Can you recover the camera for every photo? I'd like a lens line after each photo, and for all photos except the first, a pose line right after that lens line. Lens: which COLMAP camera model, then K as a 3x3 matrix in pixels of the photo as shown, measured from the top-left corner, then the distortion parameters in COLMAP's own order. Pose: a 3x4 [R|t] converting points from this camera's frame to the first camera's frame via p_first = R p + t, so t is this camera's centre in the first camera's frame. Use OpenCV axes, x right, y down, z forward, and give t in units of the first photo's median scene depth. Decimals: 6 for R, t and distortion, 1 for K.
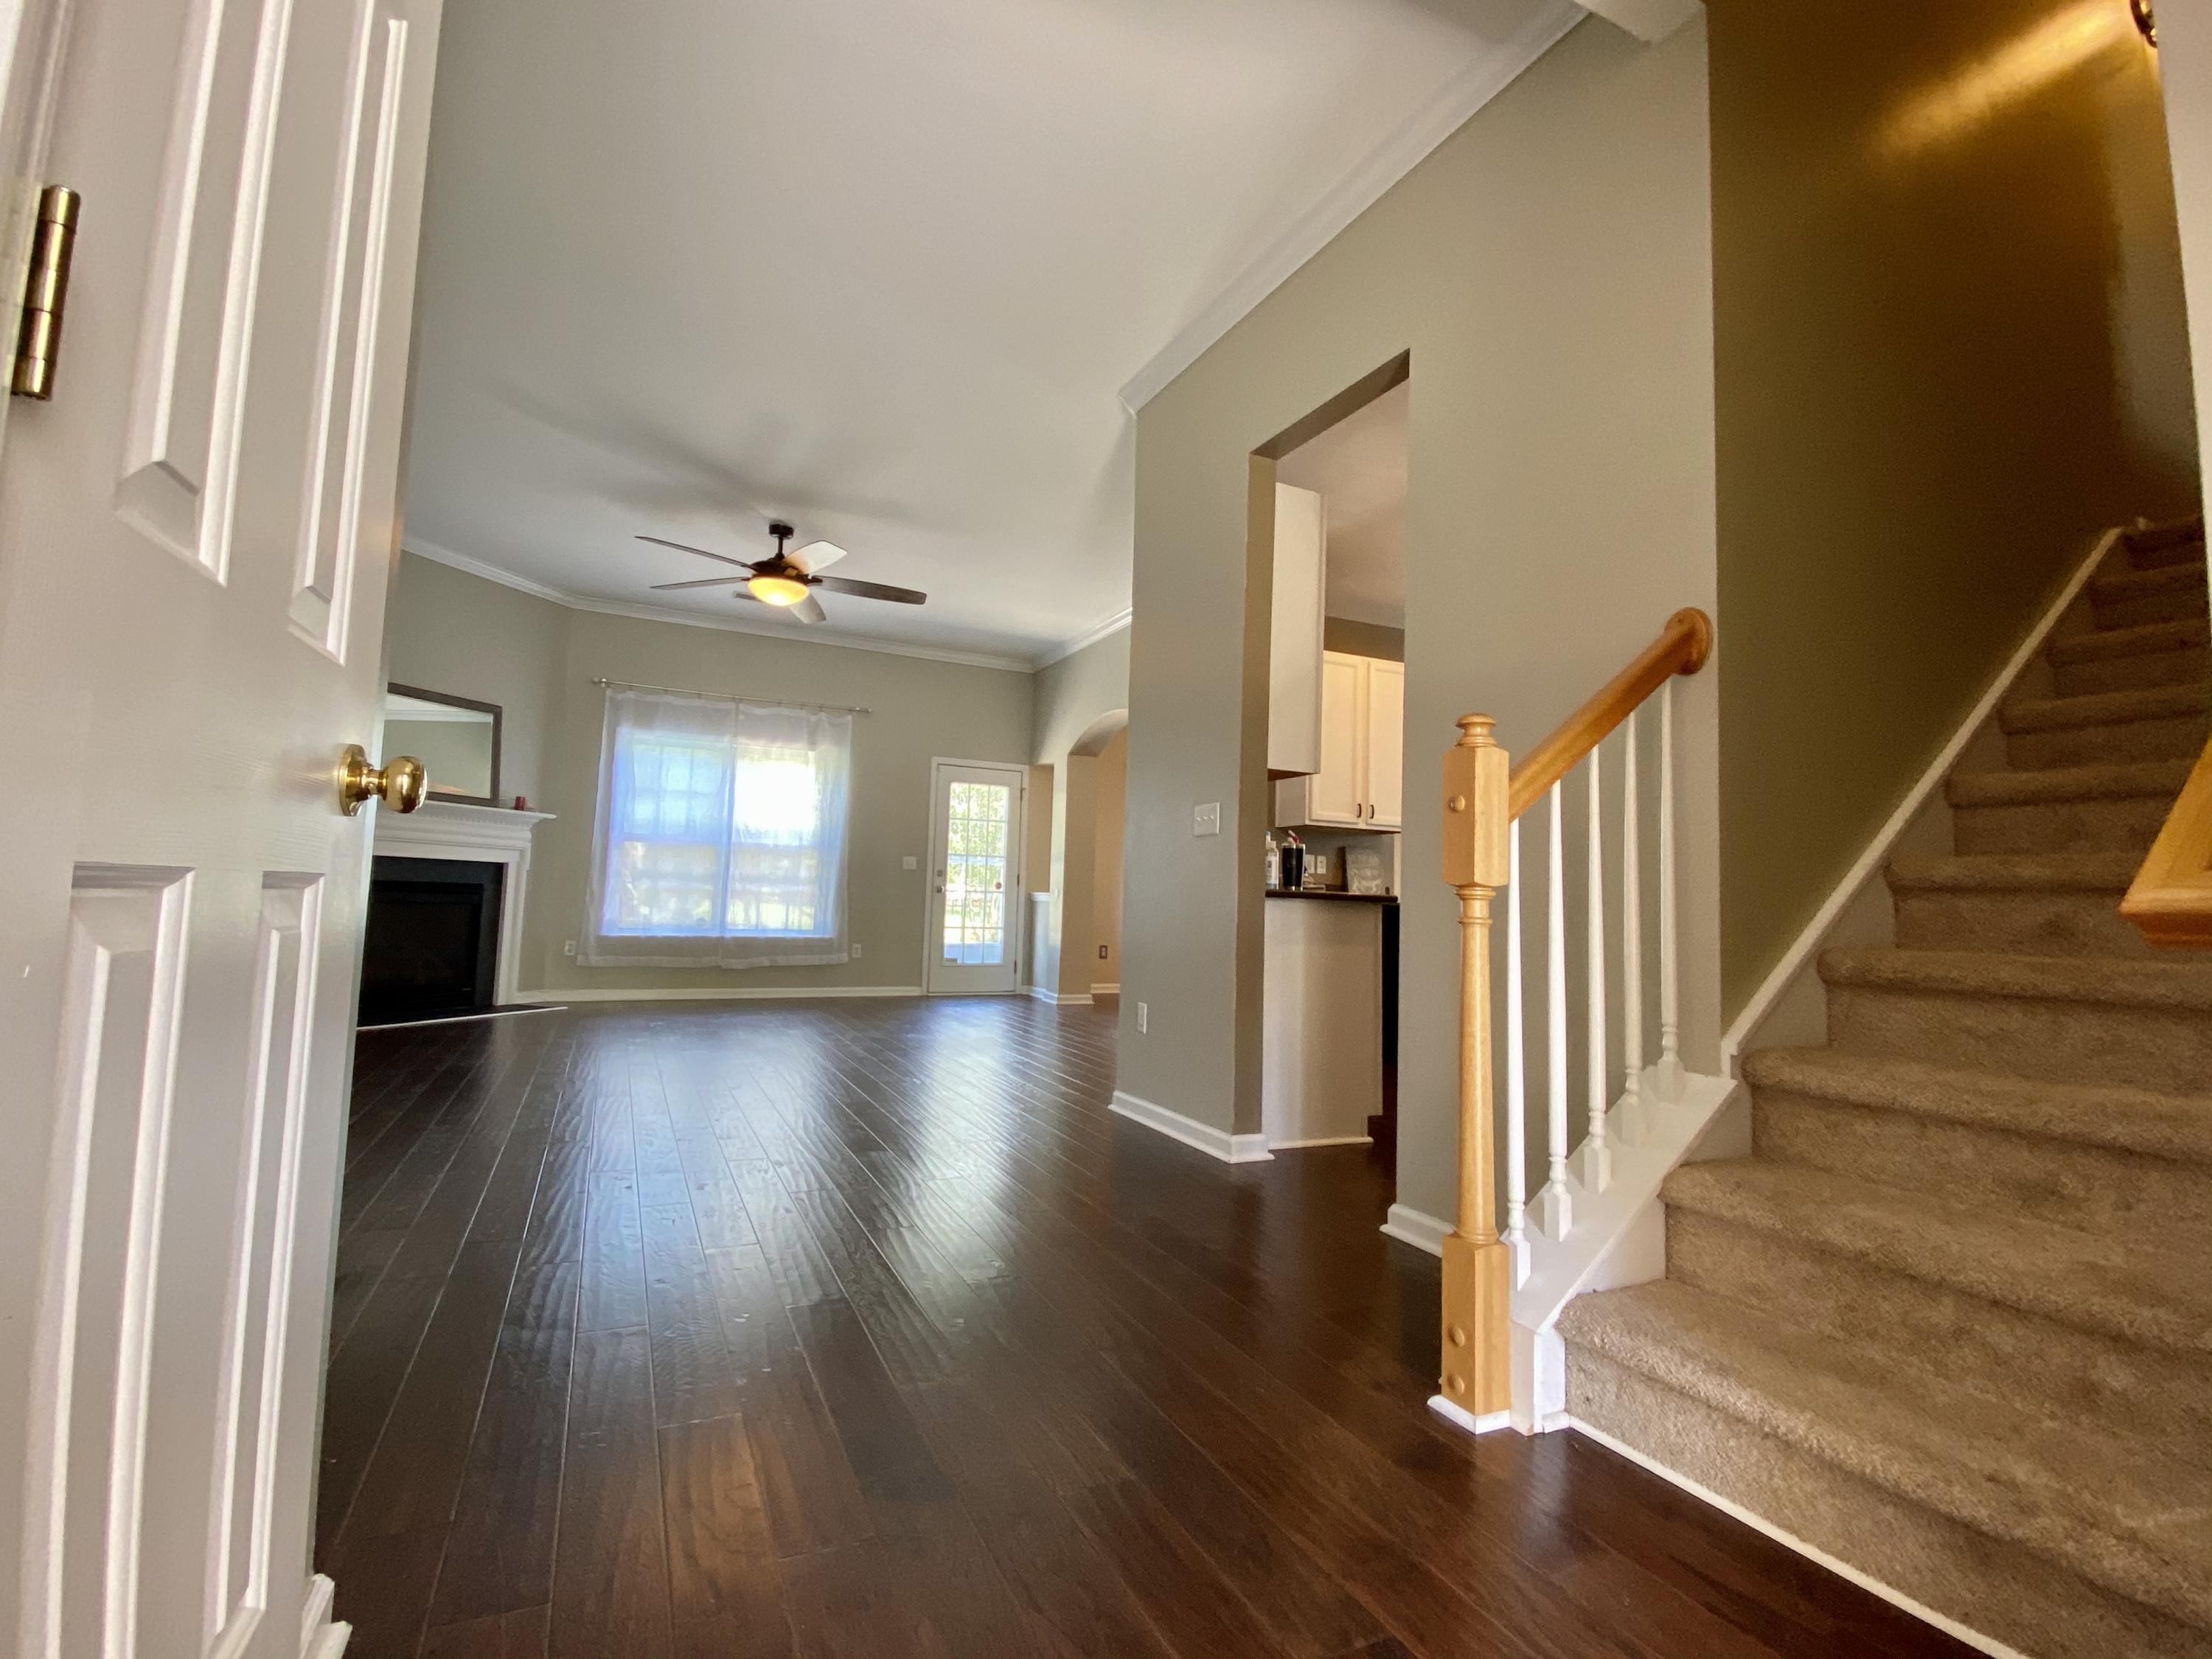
lens RADIAL K [[1013.2, 0, 1108.9], [0, 1013.2, 824.5], [0, 0, 1]] dist [0.029081, -0.025992]
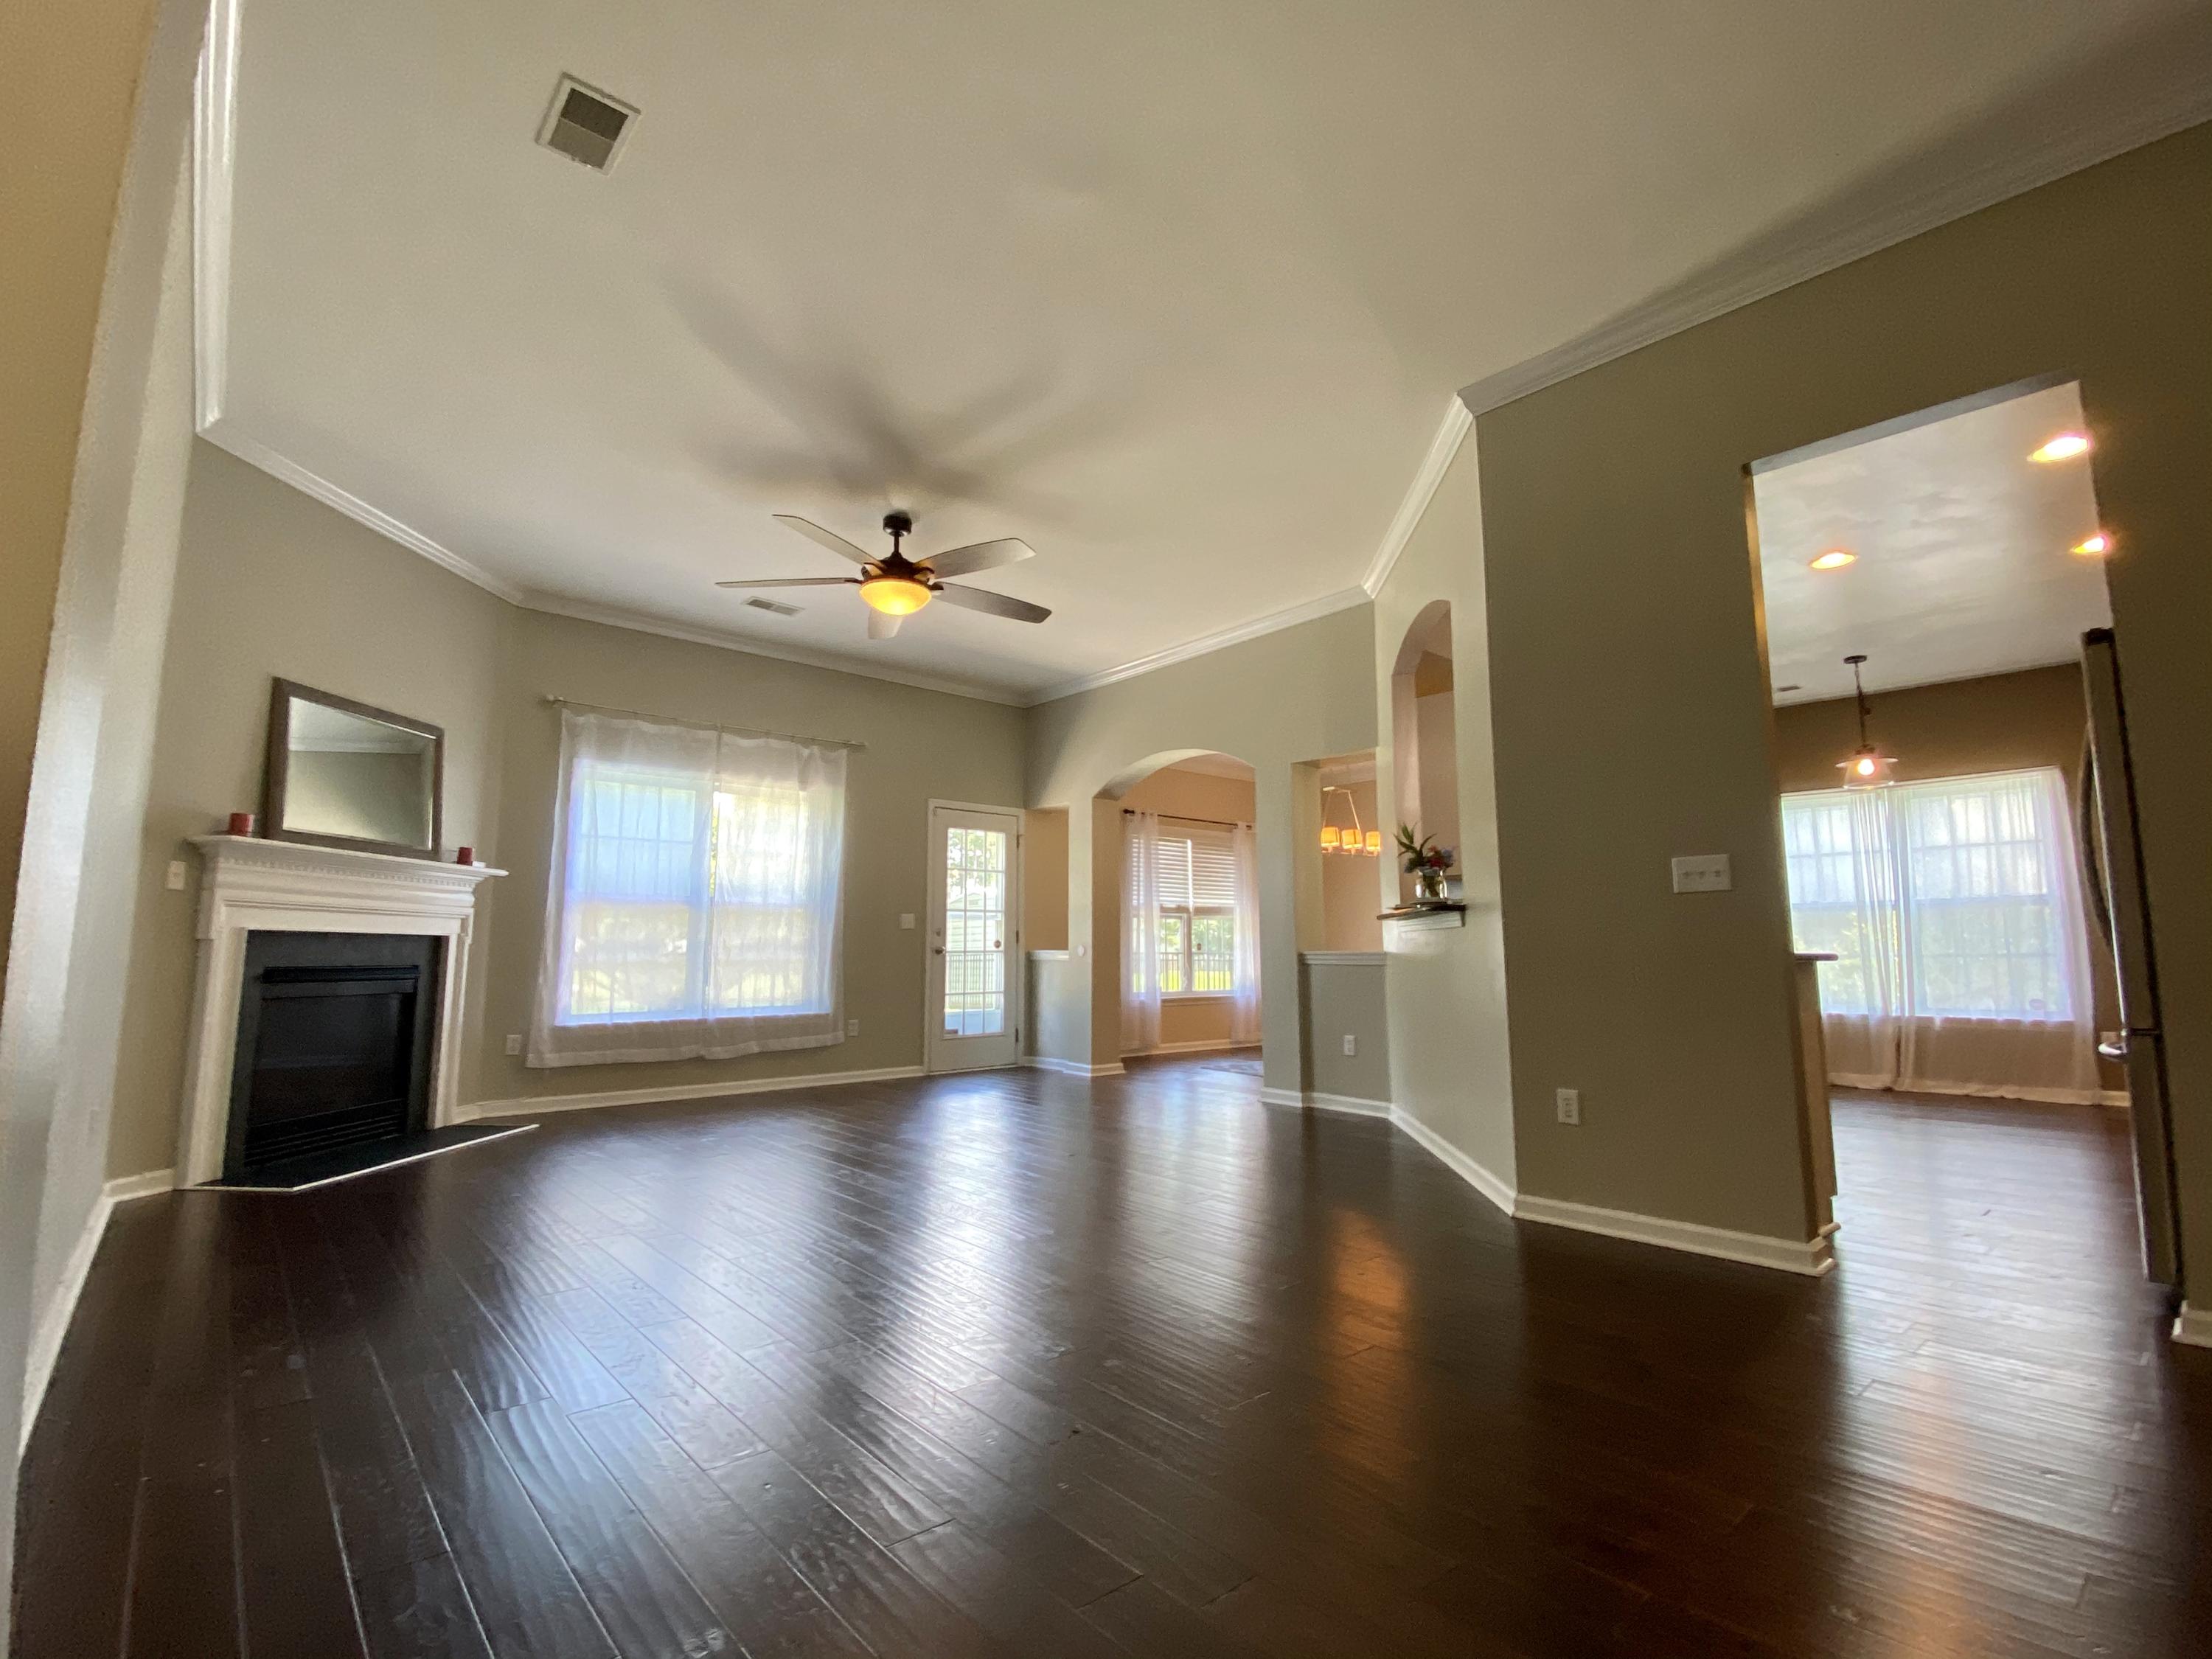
lens RADIAL K [[1001.5, 0, 1103.6], [0, 1001.5, 810.7], [0, 0, 1]] dist [0.028576, -0.046719]
pose [[0.963033, 0.006478, 0.269305, -0.280519], [0.009019, 0.998375, -0.056266, -0.006781], [-0.269232, 0.056615, 0.961410, 0.133846]]
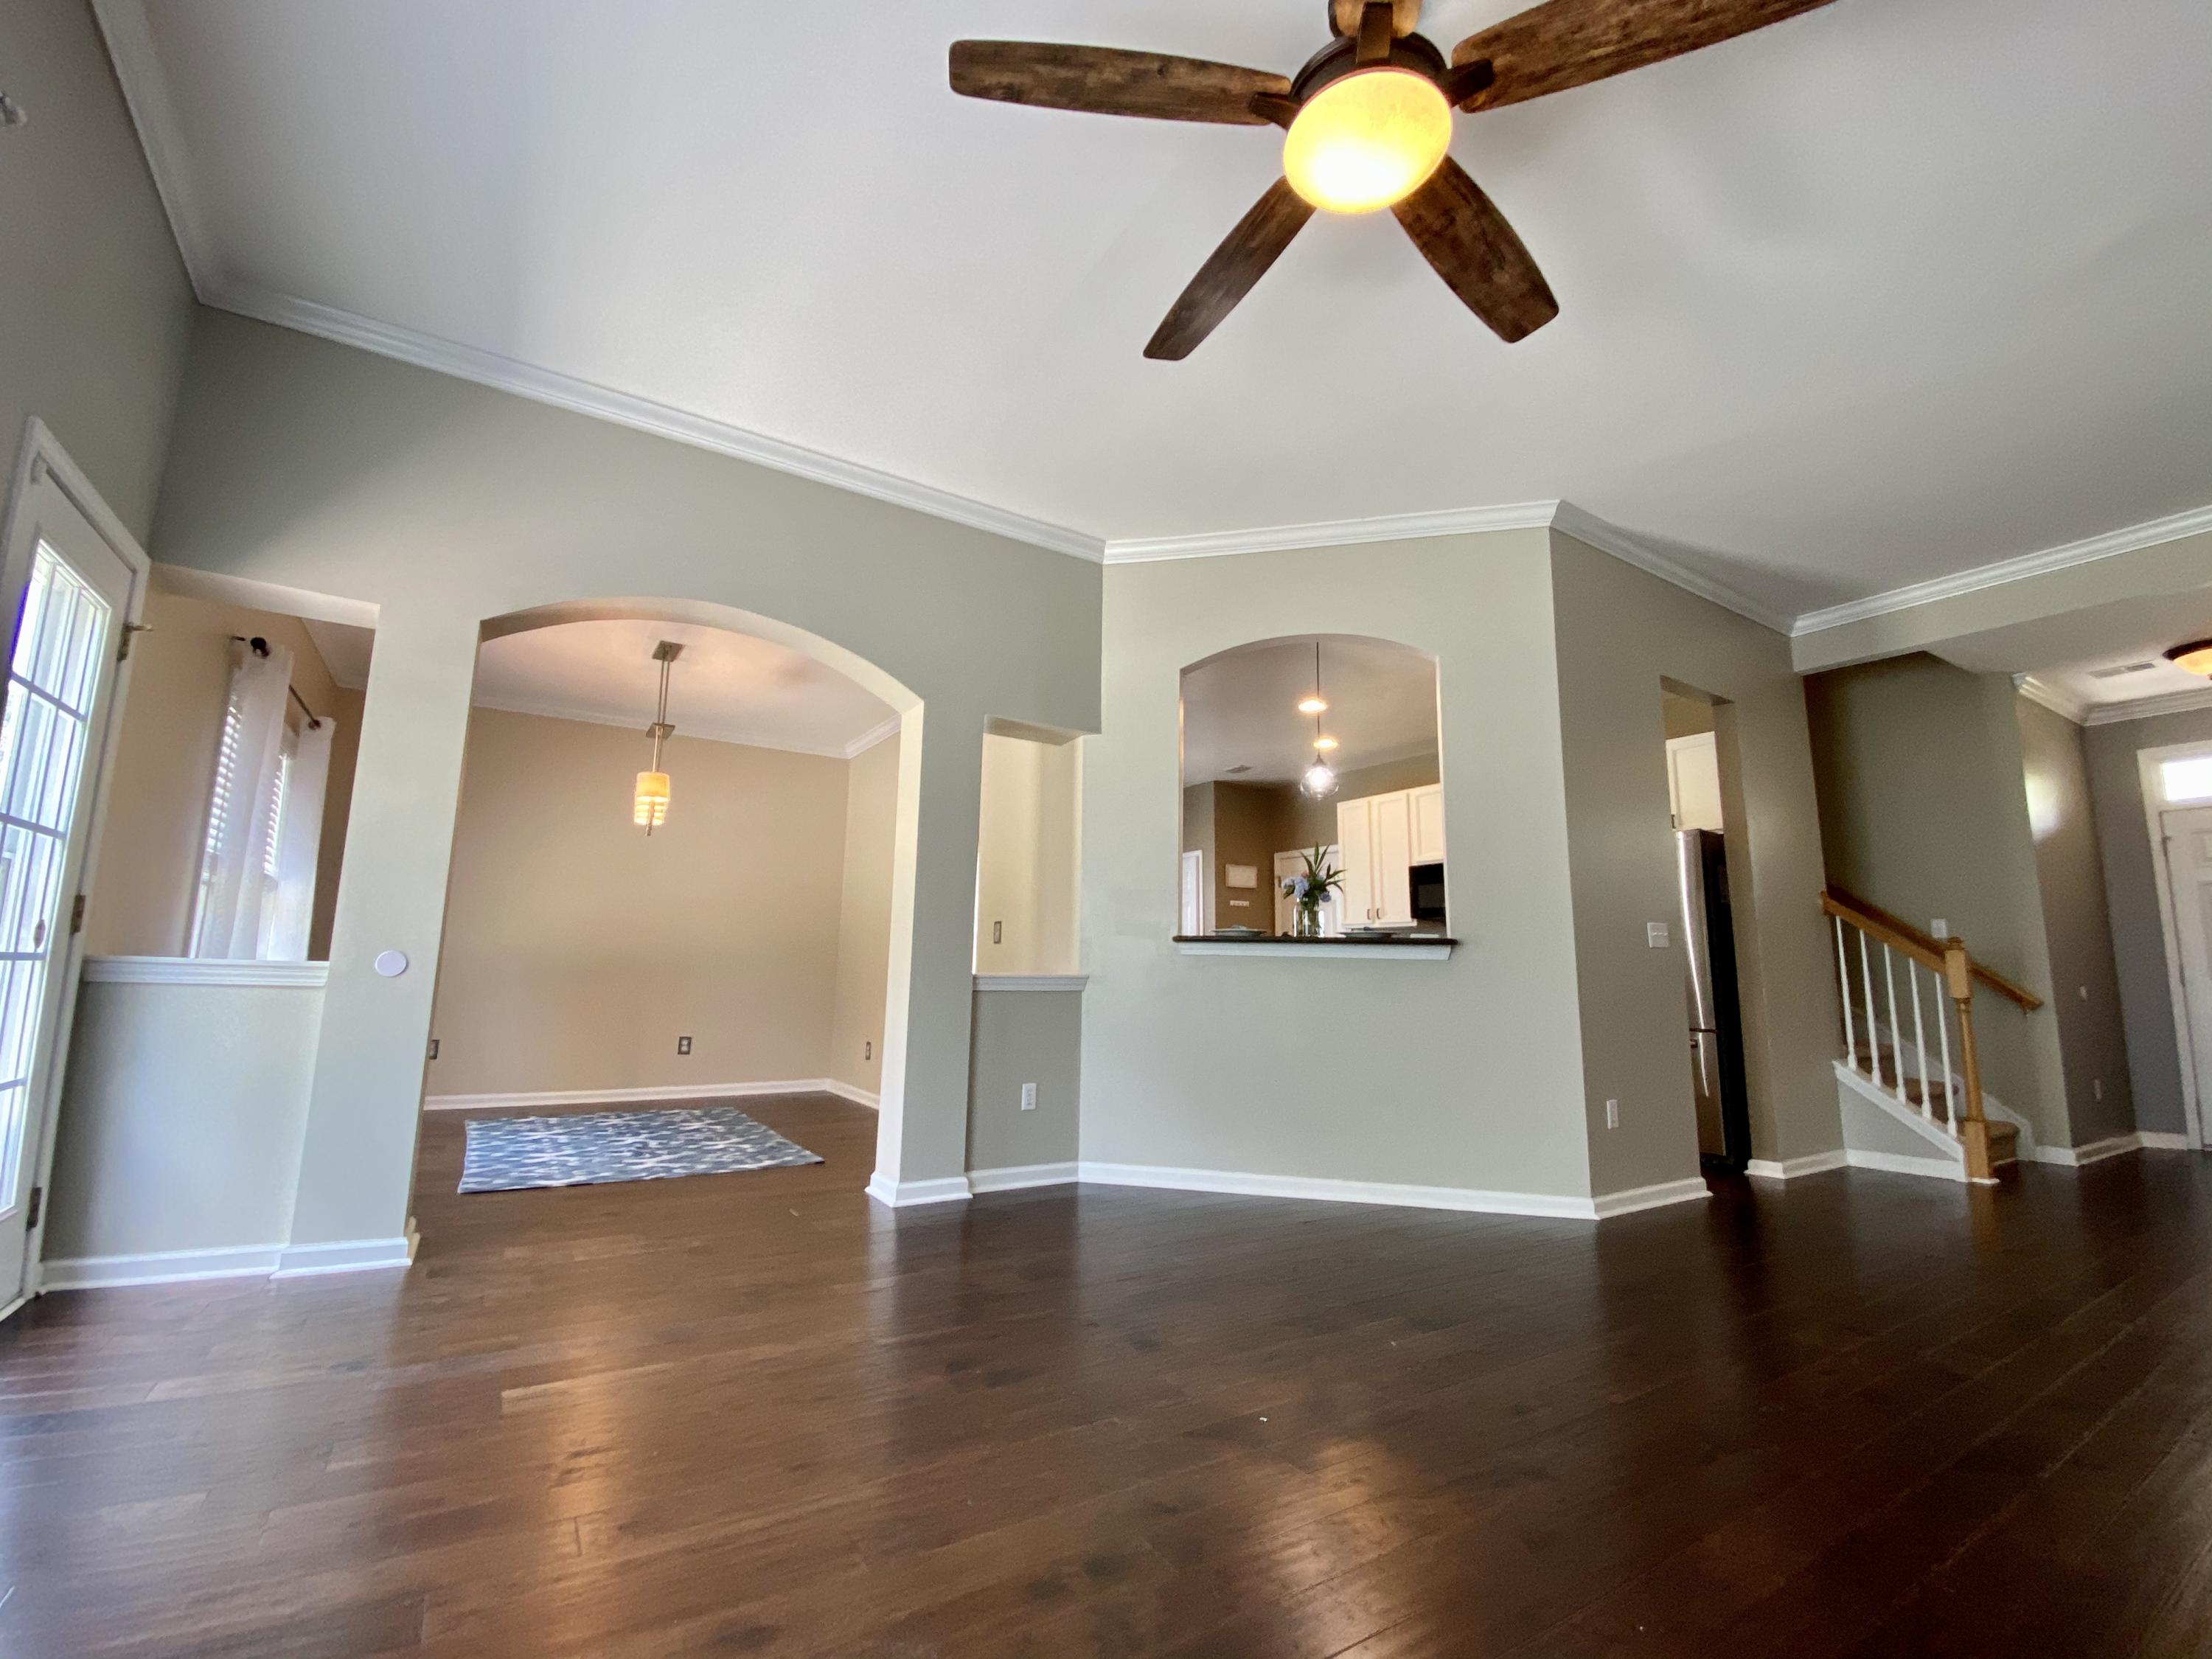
lens RADIAL K [[934.1, 0, 1068.4], [0, 934.1, 829.1], [0, 0, 1]] dist [0.000487, 0.000095]
pose [[-0.098046, 0.116878, 0.988295, -0.436620], [-0.102418, 0.986621, -0.126841, 0.037475], [-0.989898, -0.113655, -0.084764, 0.795782]]
